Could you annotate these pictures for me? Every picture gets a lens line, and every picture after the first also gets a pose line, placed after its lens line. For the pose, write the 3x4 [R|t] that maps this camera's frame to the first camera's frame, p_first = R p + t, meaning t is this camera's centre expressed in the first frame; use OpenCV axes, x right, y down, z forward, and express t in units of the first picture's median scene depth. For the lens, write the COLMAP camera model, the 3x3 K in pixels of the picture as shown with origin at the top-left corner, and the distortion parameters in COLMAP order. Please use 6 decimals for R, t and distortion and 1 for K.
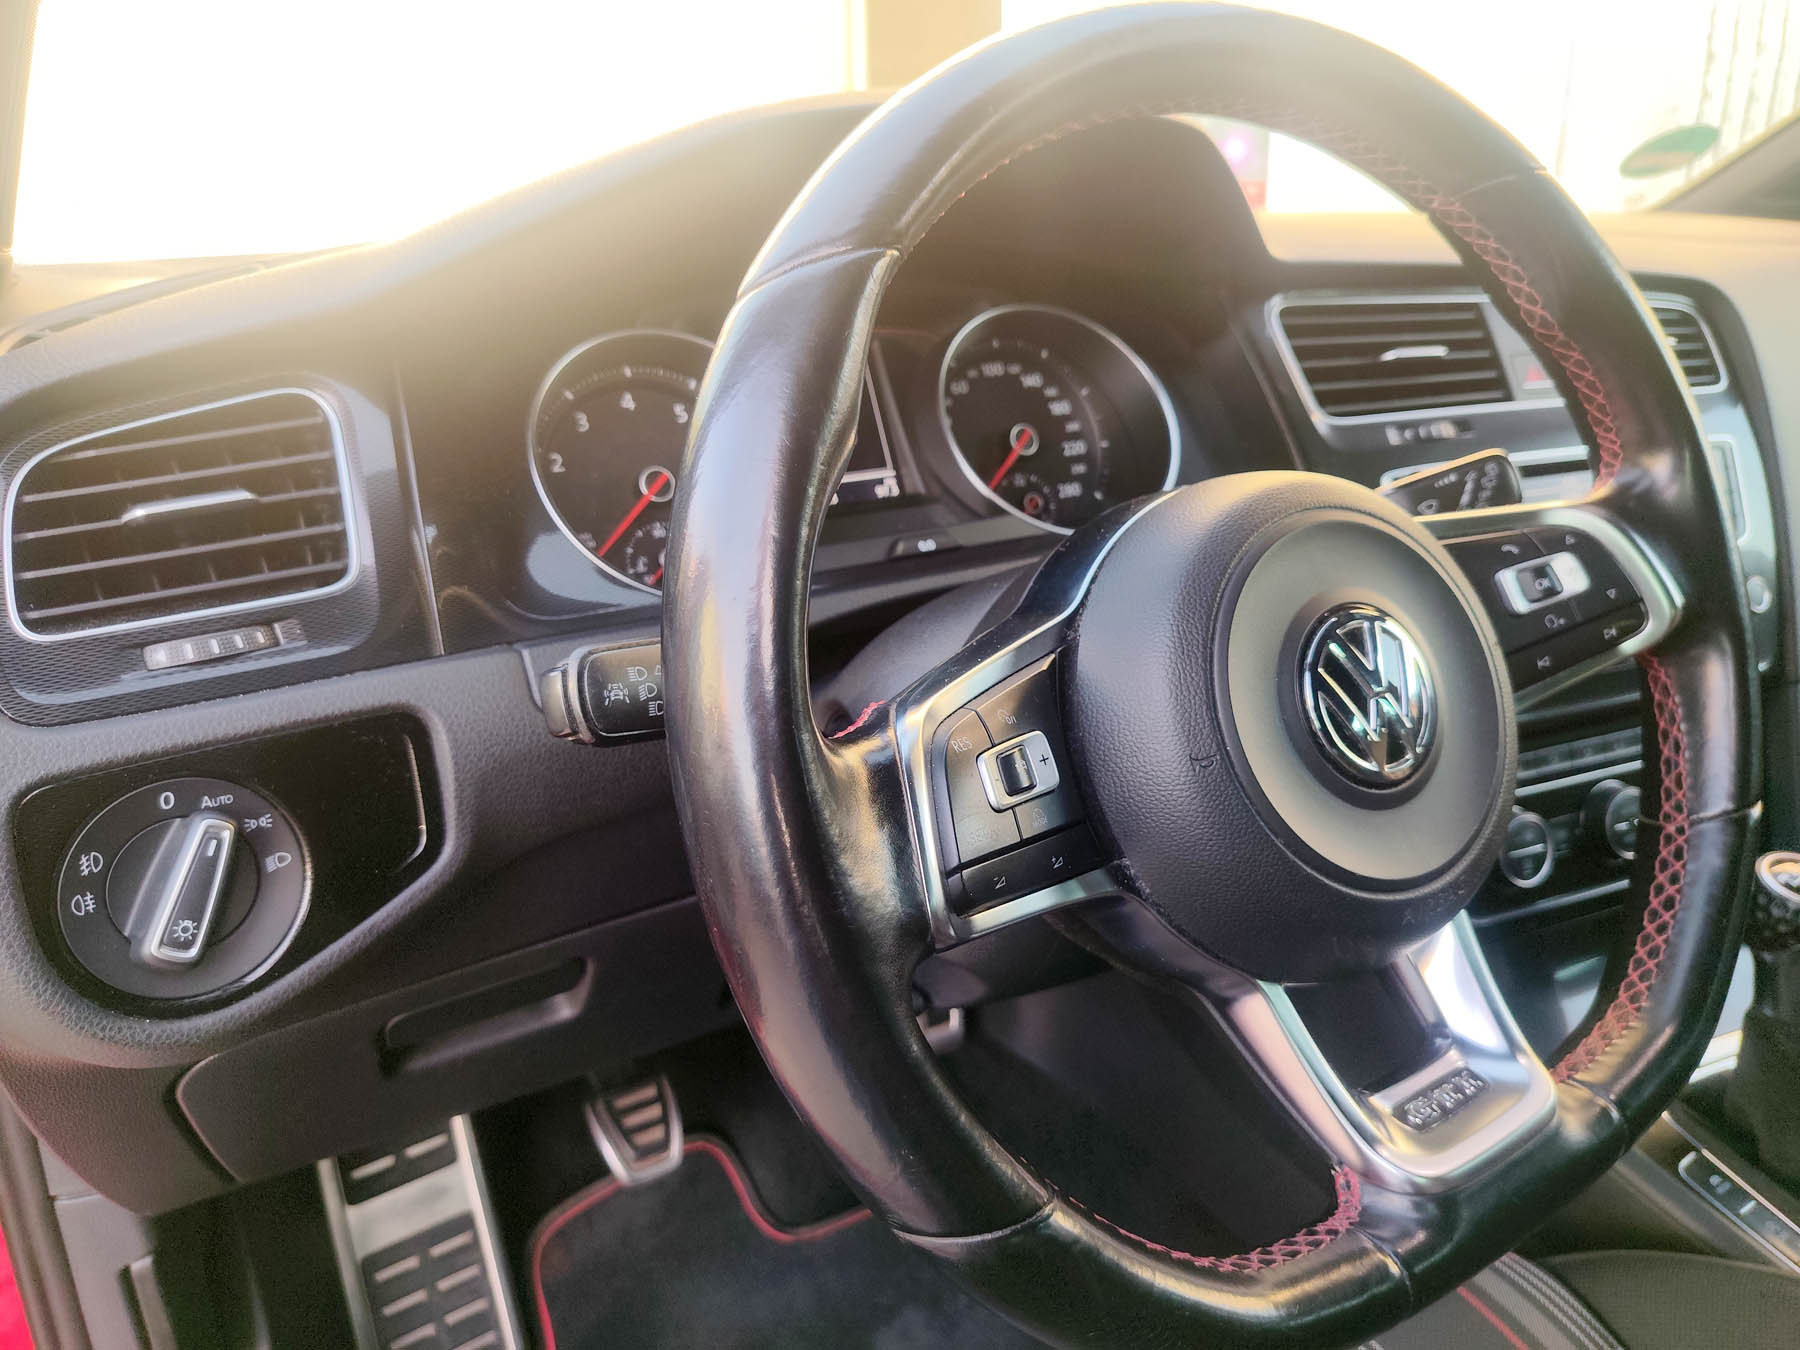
lens RADIAL K [[1267.8, 0, 906.3], [0, 1267.8, 663.7], [0, 0, 1]] dist [0.018077, -0.015979]
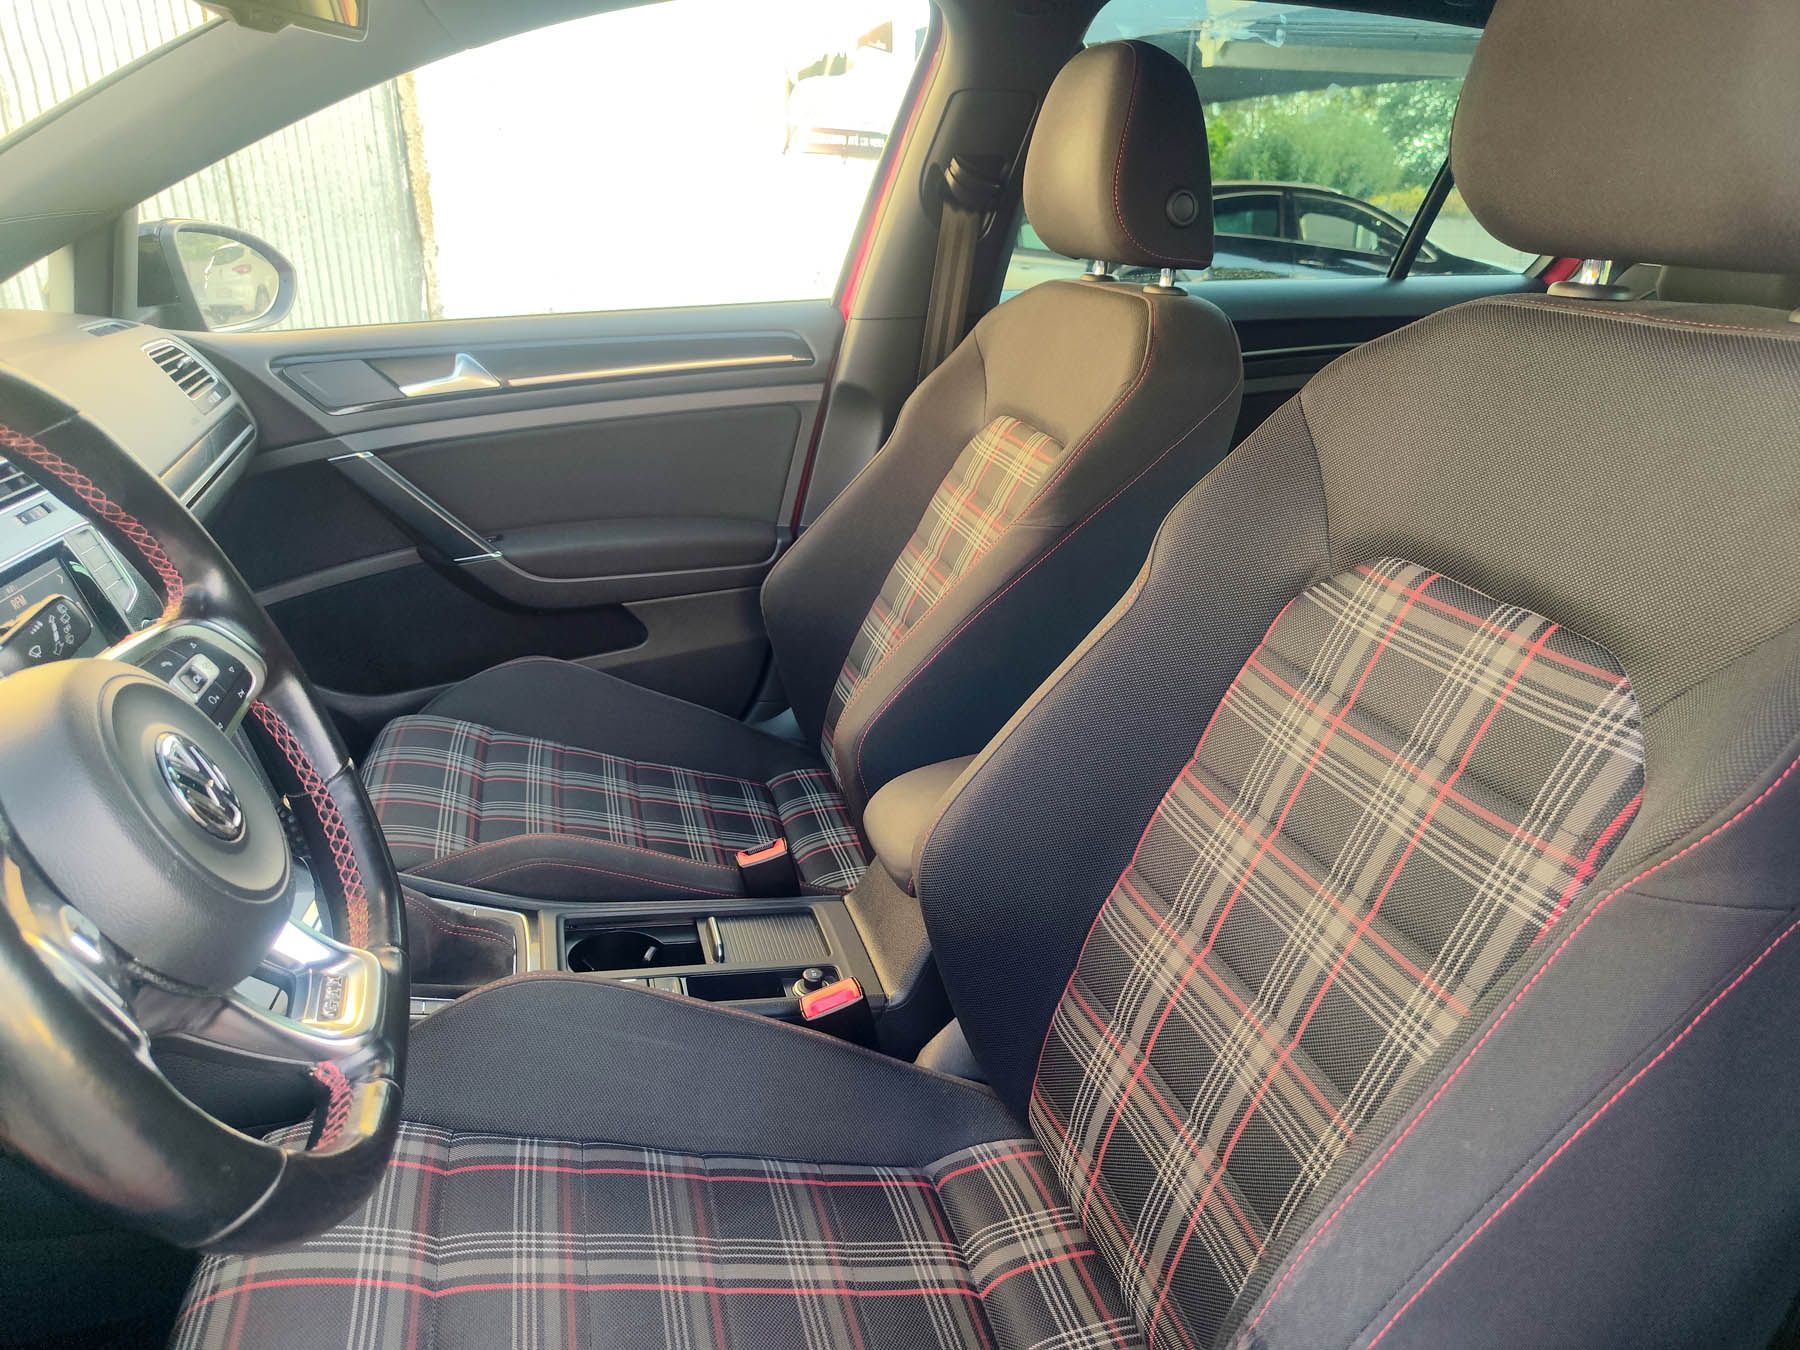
lens RADIAL K [[1267.8, 0, 898.8], [0, 1267.8, 664.4], [0, 0, 1]] dist [0.018077, -0.015979]
pose [[0.245898, -0.319657, 0.915070, -0.622236], [0.306393, 0.921285, 0.239494, -0.175862], [-0.919597, 0.221480, 0.324482, -0.222617]]
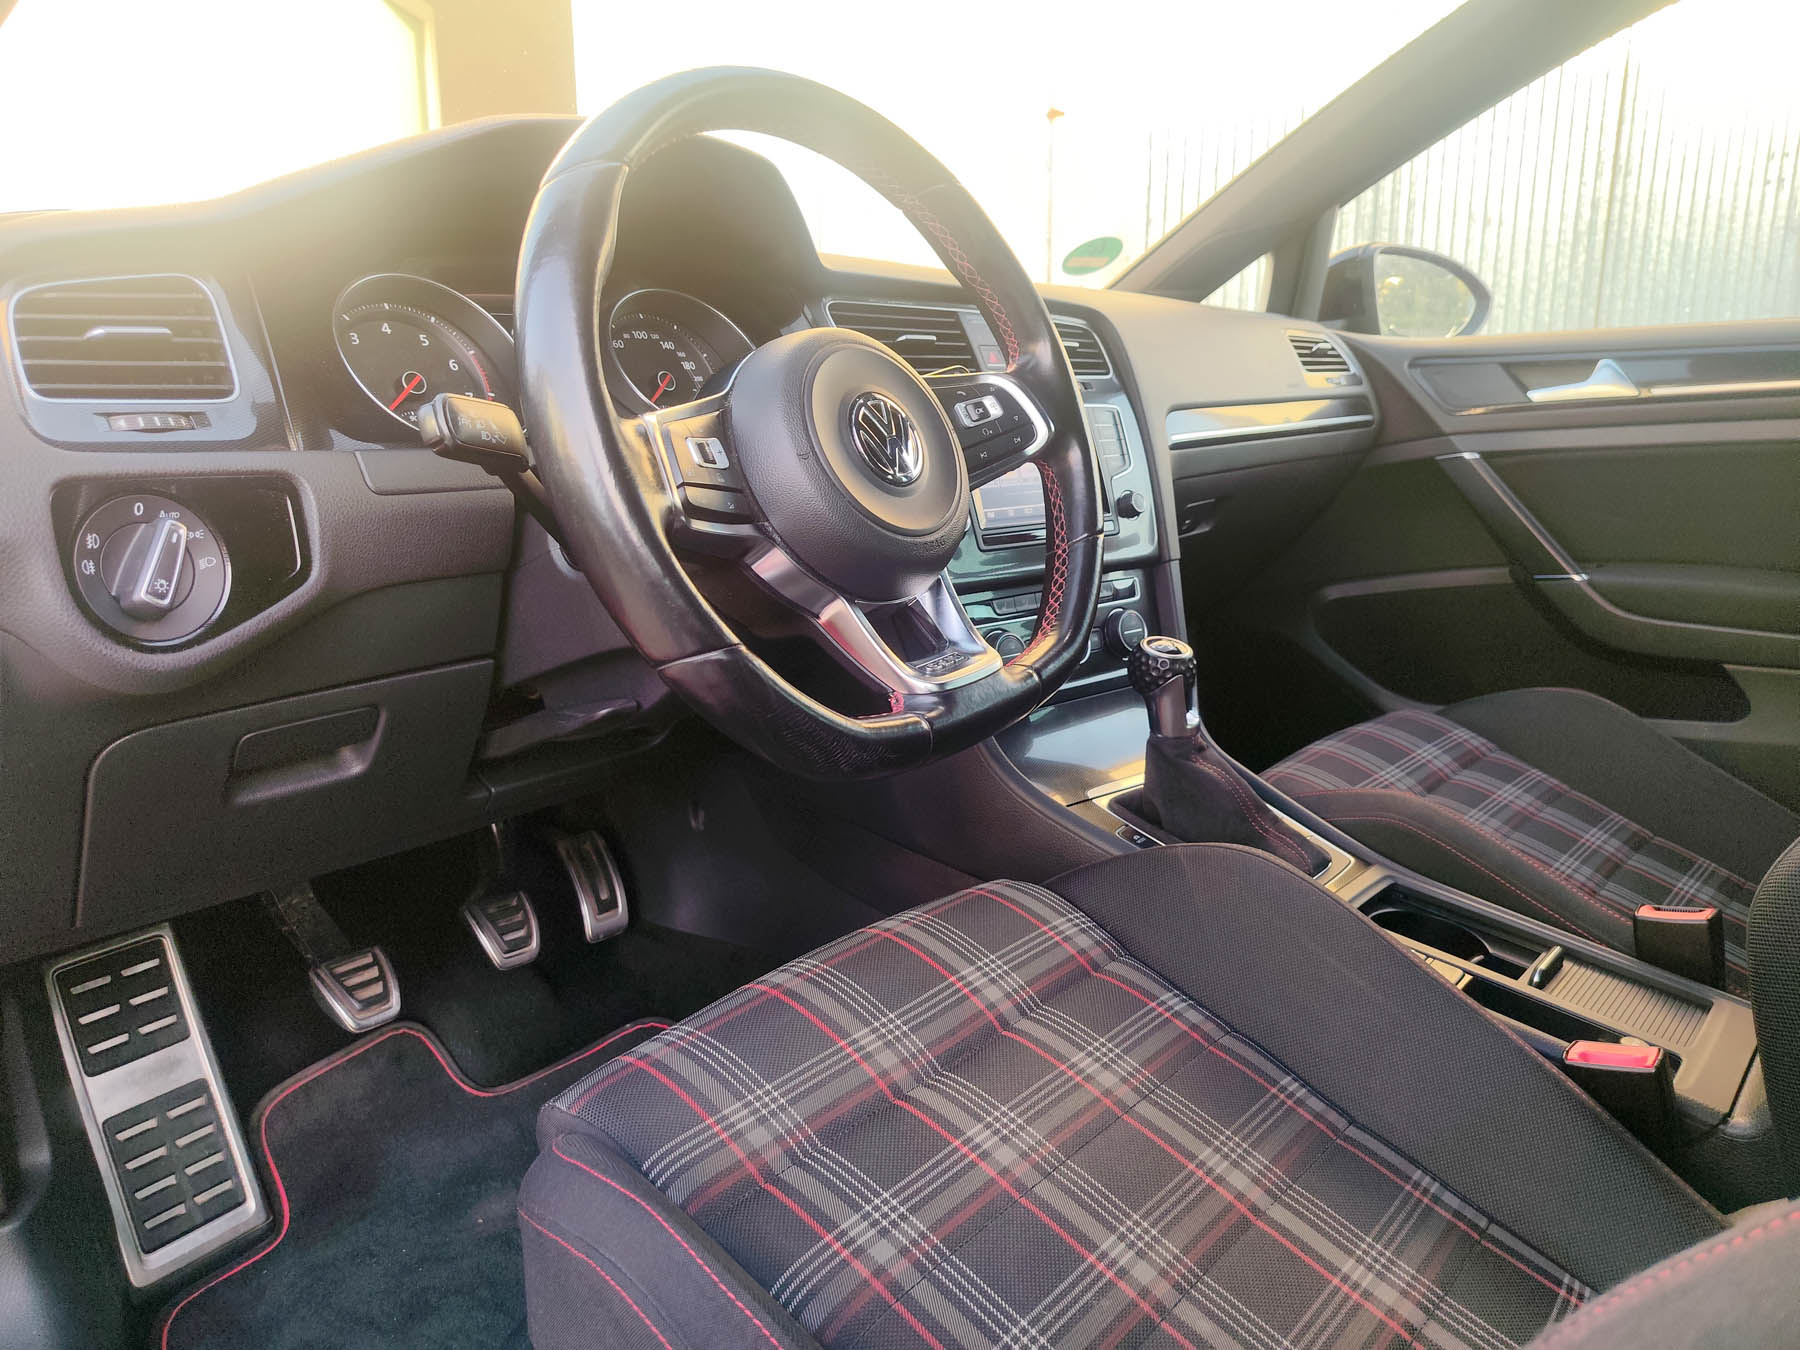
lens RADIAL K [[1267.8, 0, 903.0], [0, 1267.8, 672.1], [0, 0, 1]] dist [0.018077, -0.015979]
pose [[0.948898, -0.049442, 0.311685, -0.170269], [0.080233, 0.992994, -0.086745, 0.432018], [-0.305213, 0.107319, 0.946218, -0.592695]]
